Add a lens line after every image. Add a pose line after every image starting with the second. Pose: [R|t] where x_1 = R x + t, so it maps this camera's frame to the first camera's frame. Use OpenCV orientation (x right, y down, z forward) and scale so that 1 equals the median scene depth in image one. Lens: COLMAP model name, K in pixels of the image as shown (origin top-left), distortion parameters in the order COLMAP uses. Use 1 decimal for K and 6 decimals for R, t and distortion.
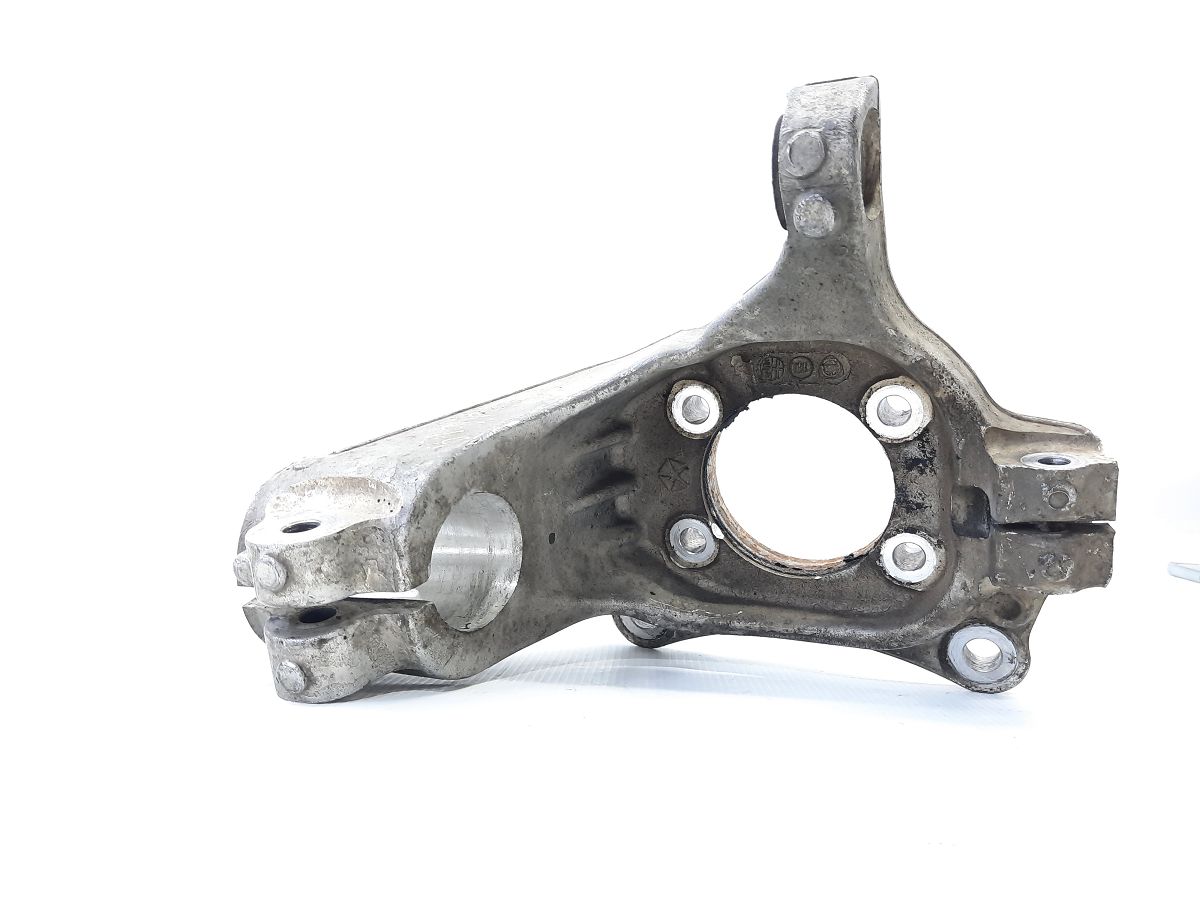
lens RADIAL K [[891.1, 0, 600.0], [0, 891.1, 450.0], [0, 0, 1]] dist [0.028204, -0.001908]
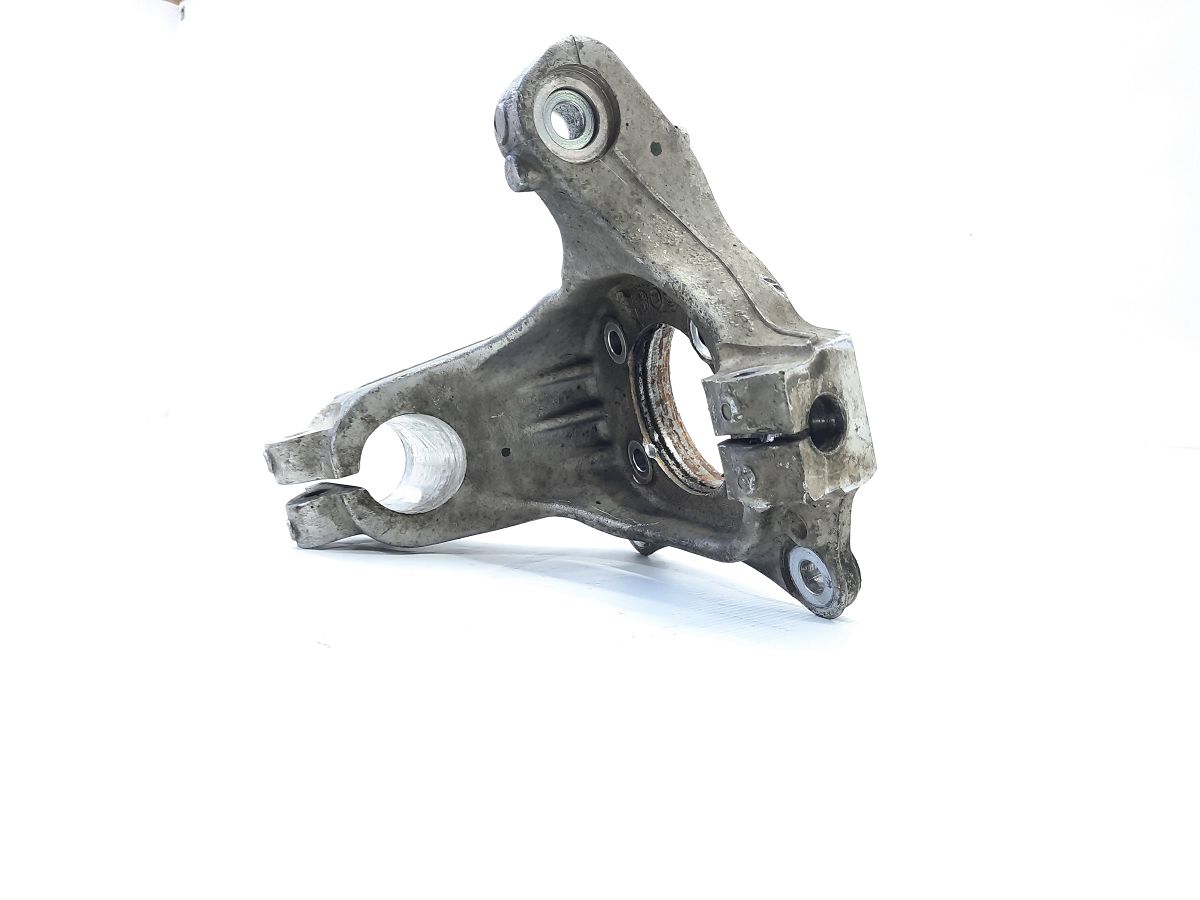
lens RADIAL K [[891.1, 0, 600.0], [0, 891.1, 450.0], [0, 0, 1]] dist [0.028204, -0.001908]
pose [[0.775748, 0.014639, -0.630873, 0.915345], [0.016857, 0.998893, 0.043907, 0.046258], [0.630817, -0.044695, 0.774643, 0.113391]]
